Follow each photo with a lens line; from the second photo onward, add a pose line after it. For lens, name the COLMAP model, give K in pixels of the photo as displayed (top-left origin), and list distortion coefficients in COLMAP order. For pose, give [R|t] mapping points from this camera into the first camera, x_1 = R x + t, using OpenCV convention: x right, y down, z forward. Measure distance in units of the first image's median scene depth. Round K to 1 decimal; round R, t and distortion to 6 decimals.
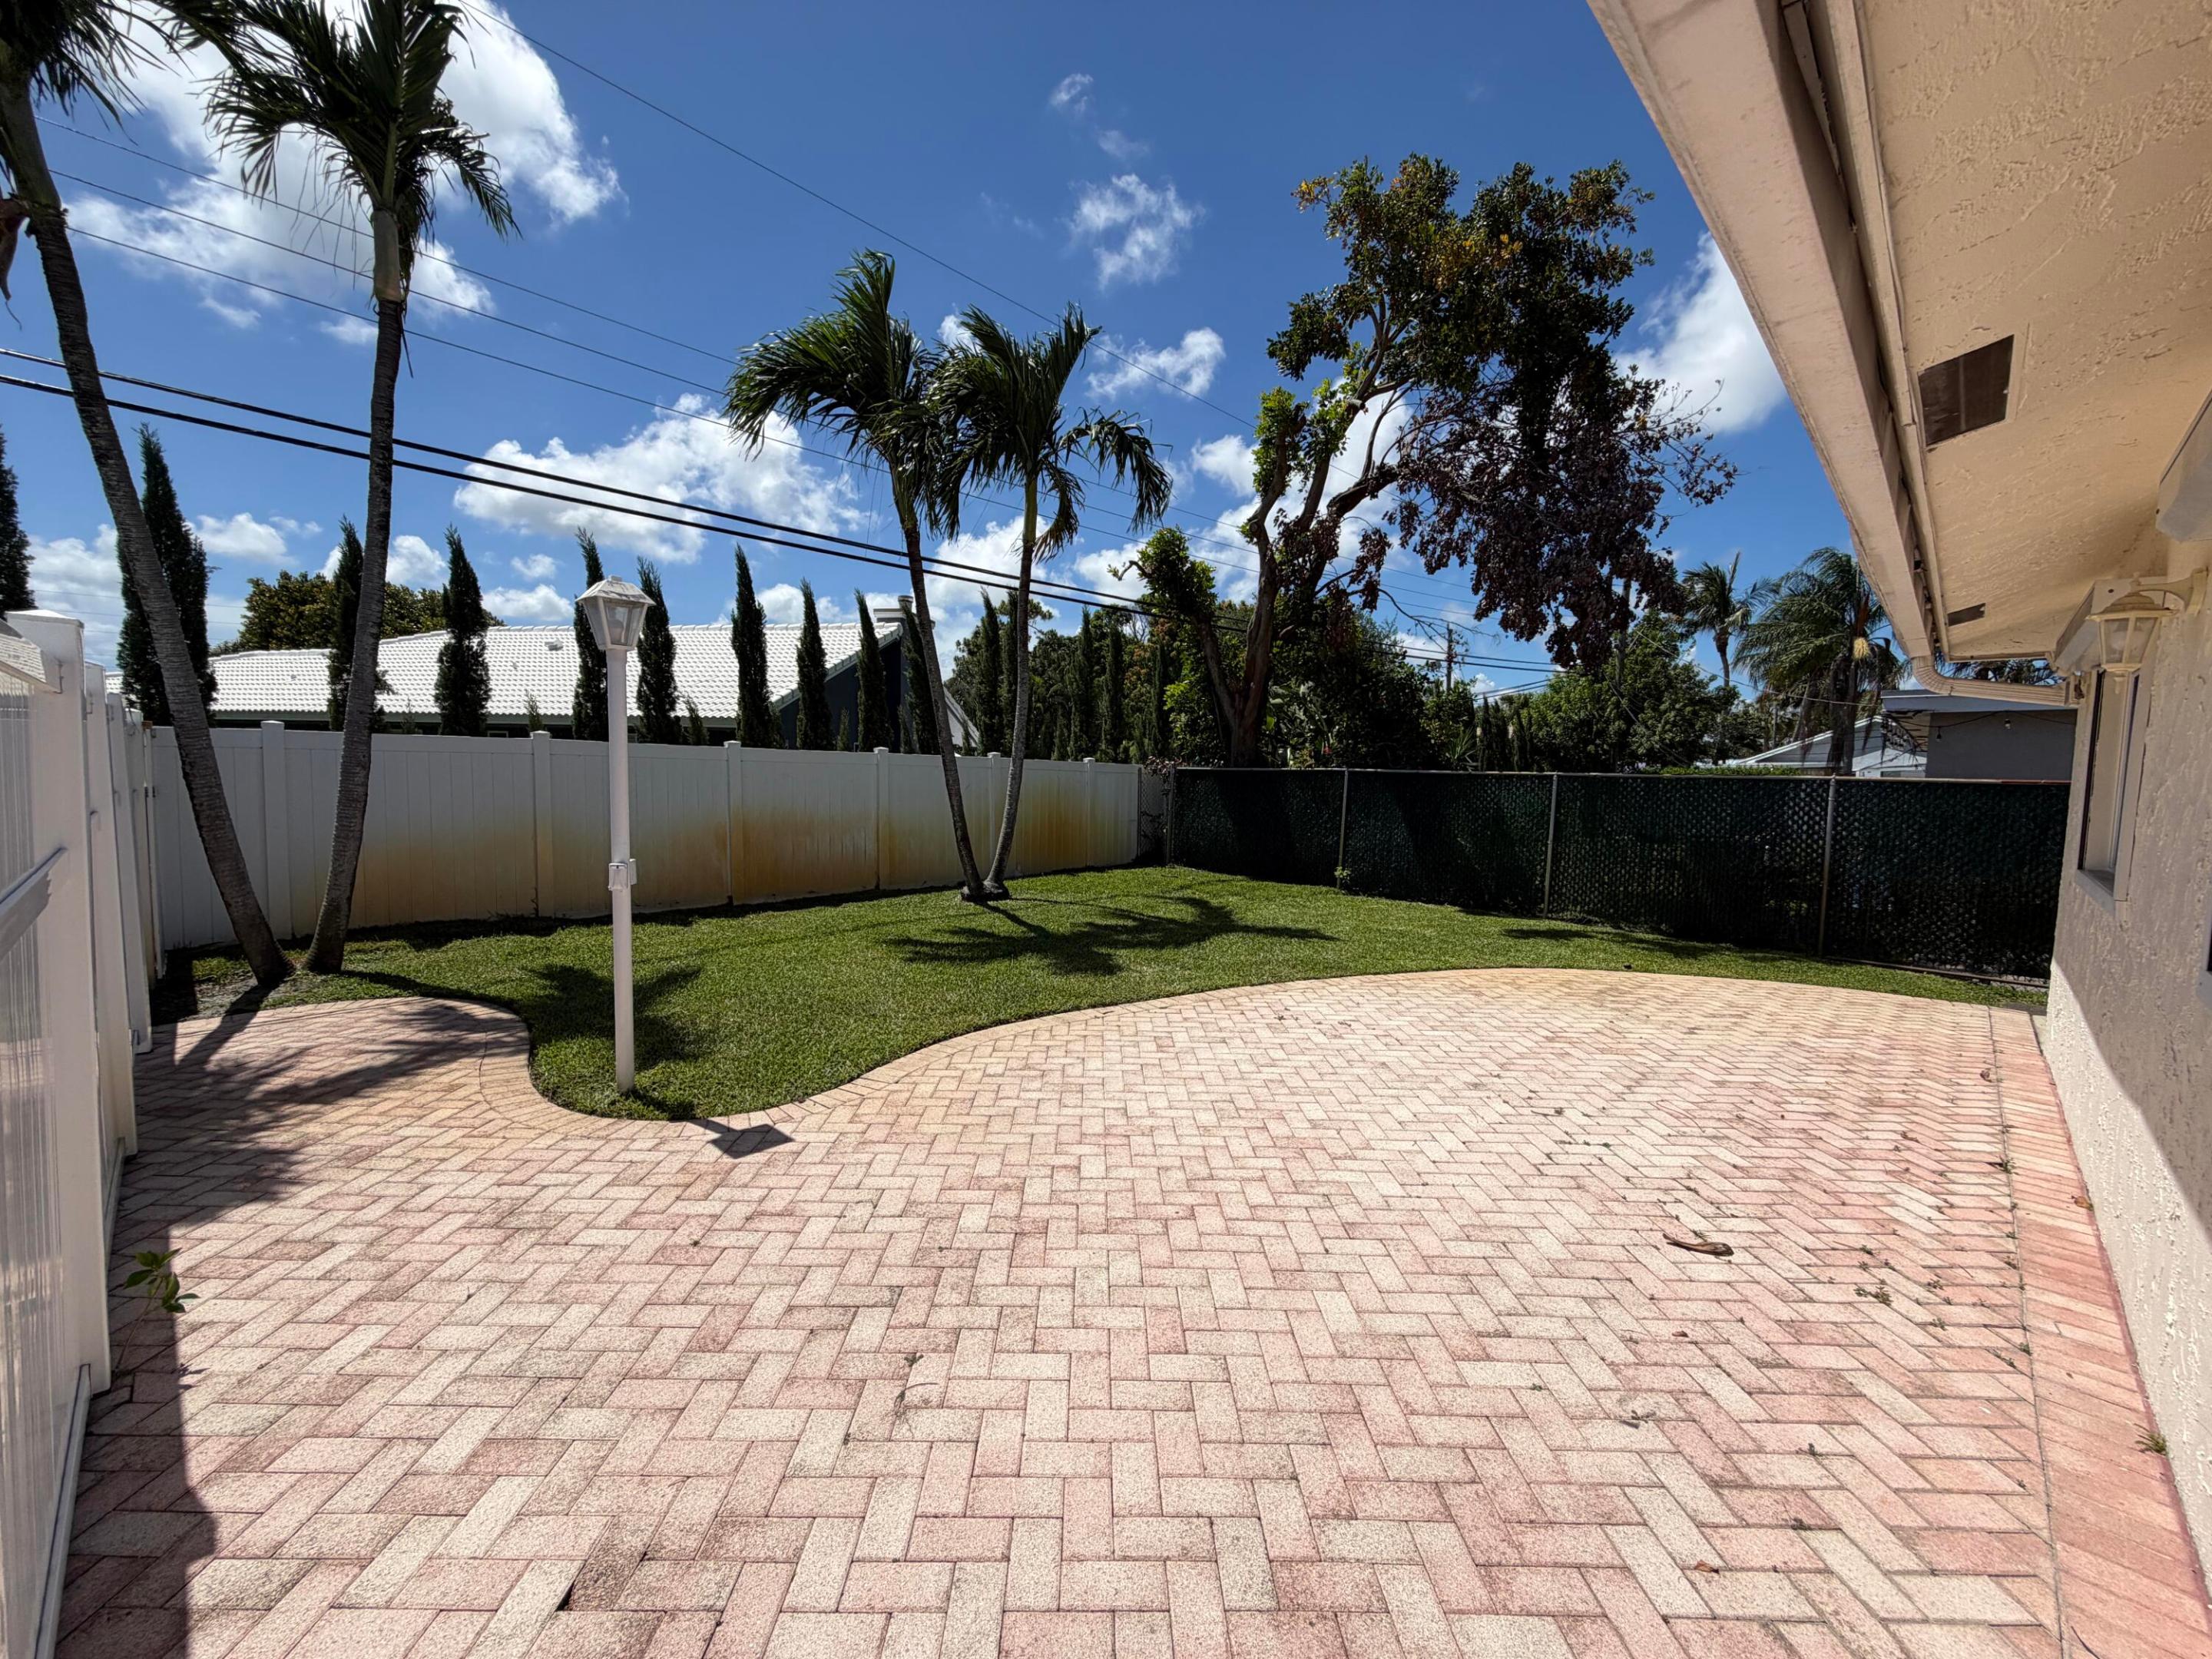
lens RADIAL K [[884.4, 0, 1100.7], [0, 884.4, 828.1], [0, 0, 1]] dist [0.000128, 0.000363]
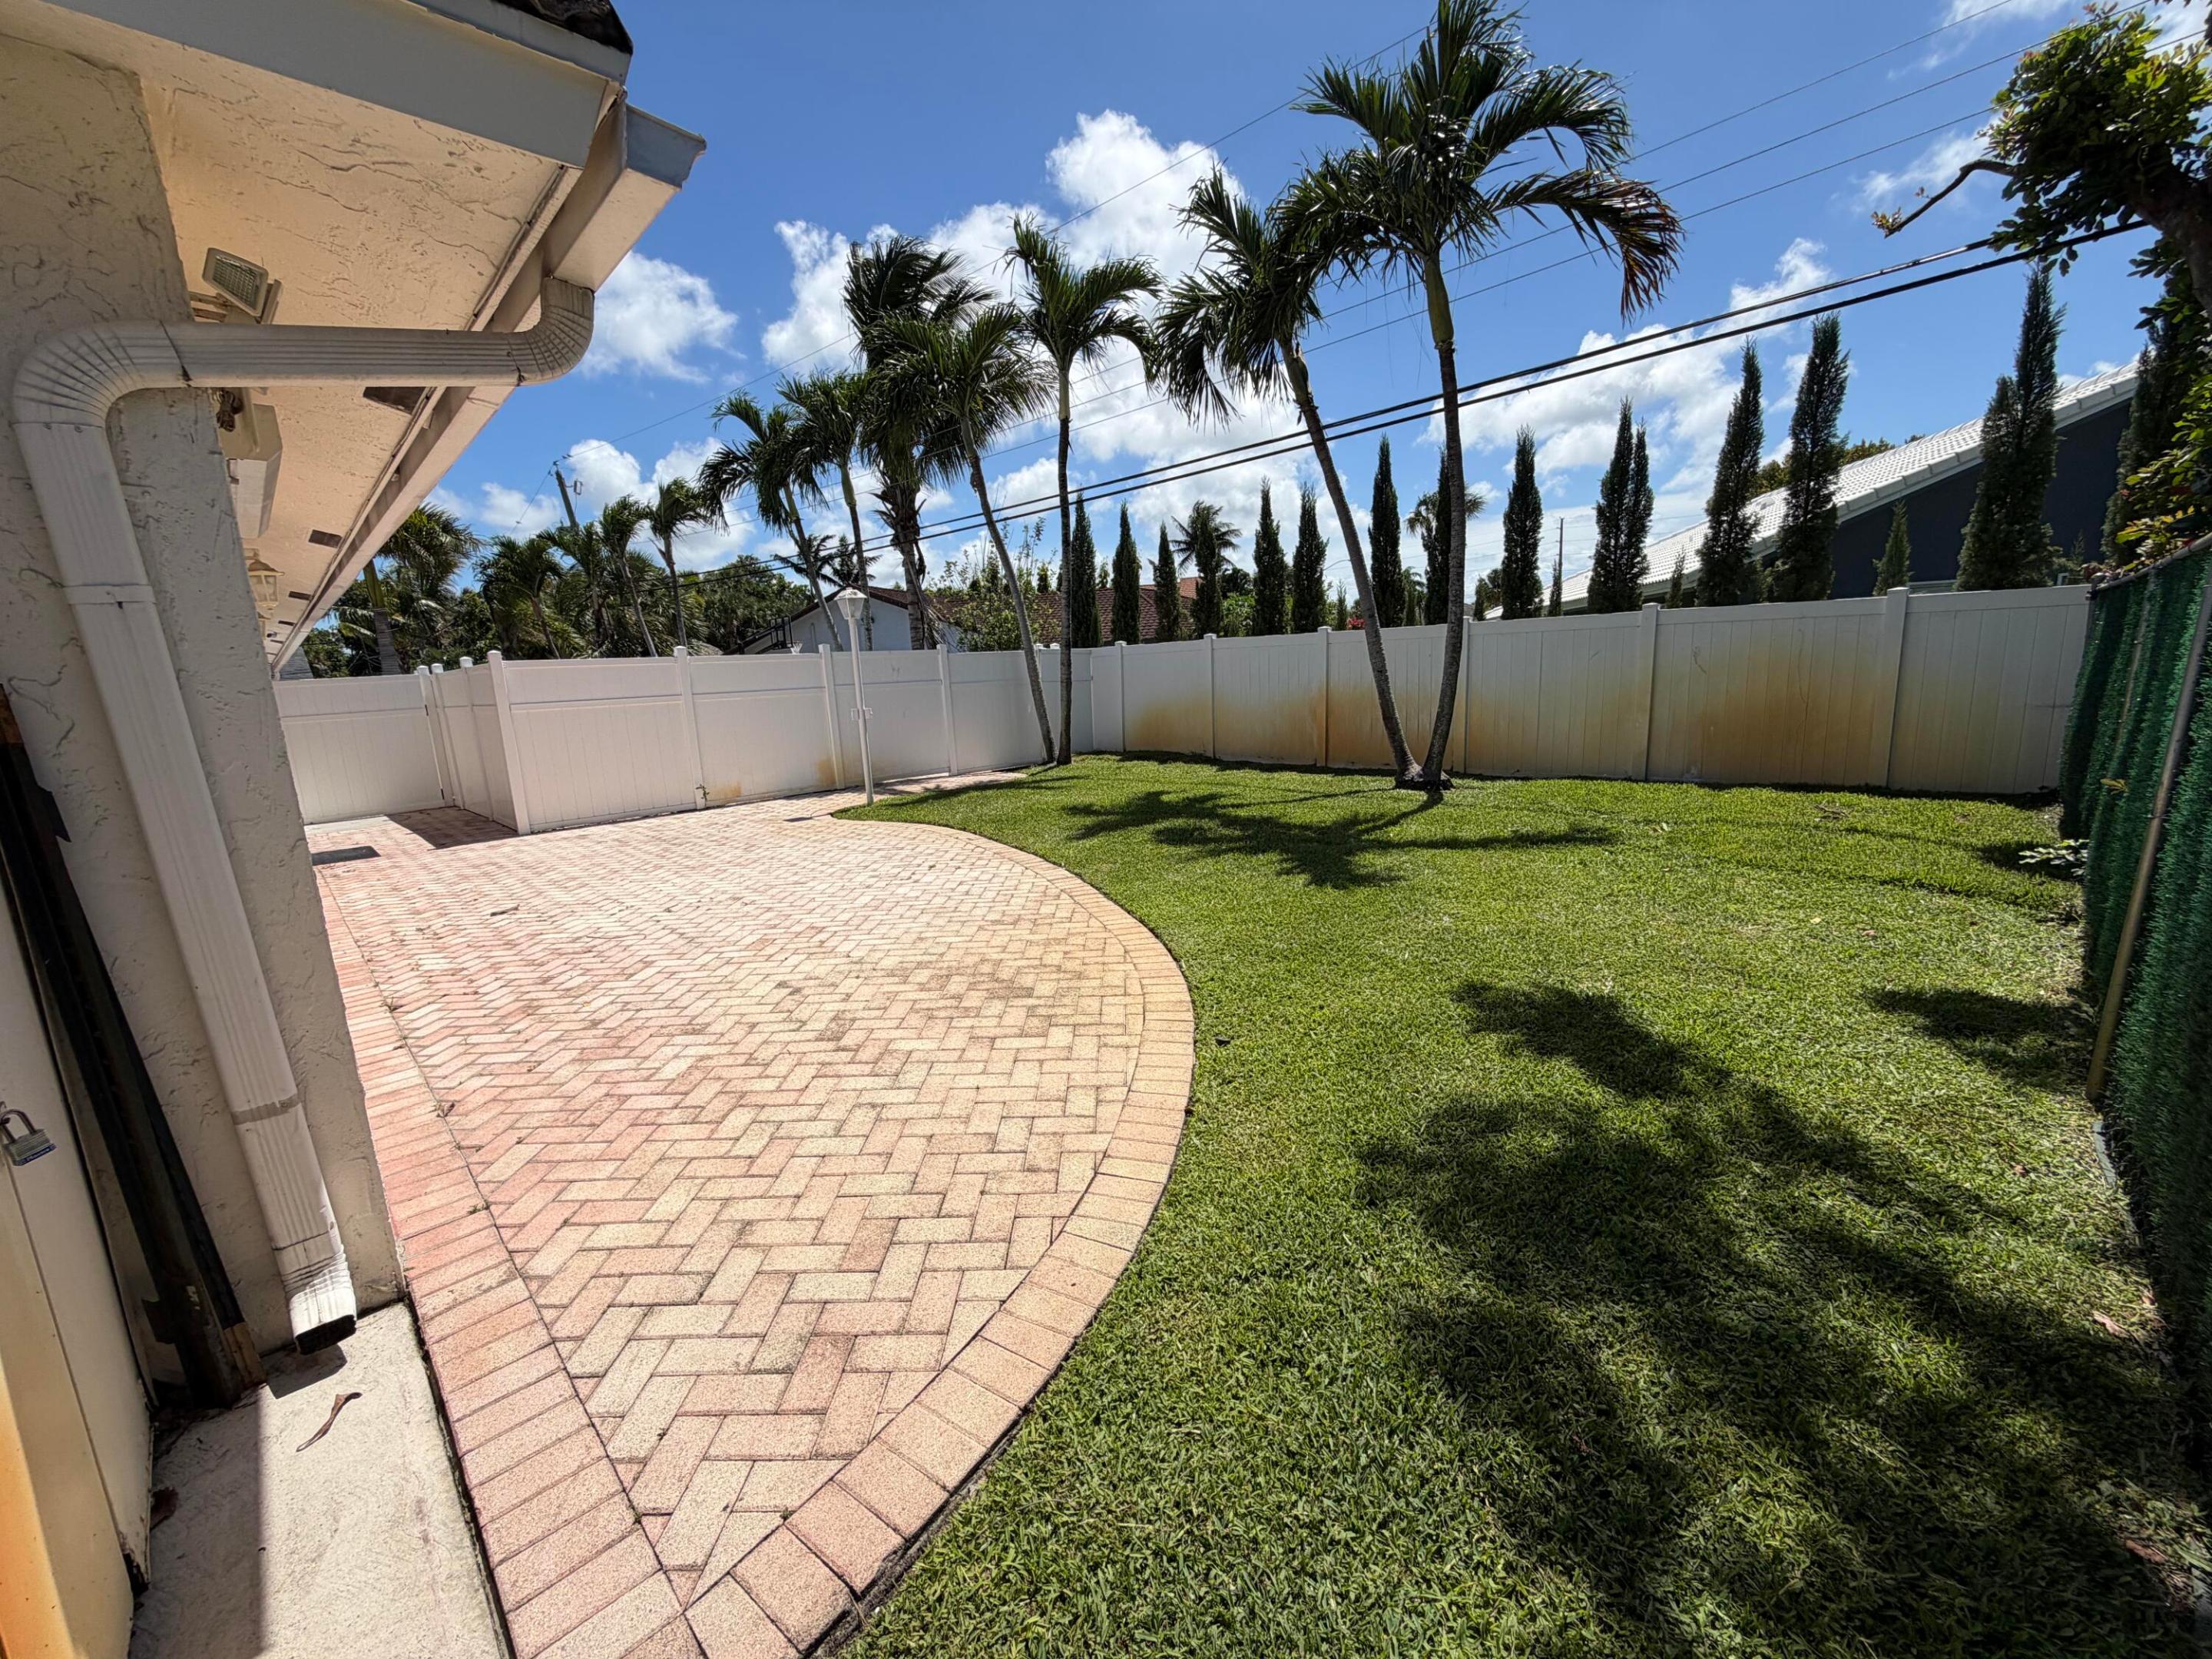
lens RADIAL K [[886.9, 0, 1106.0], [0, 886.9, 829.5], [0, 0, 1]] dist [0.032476, 0.000065]
pose [[-0.034342, 0.165953, -0.985536, 1.370299], [-0.021299, 0.985772, 0.166735, -0.040217], [0.999183, 0.026717, -0.030319, 1.270600]]
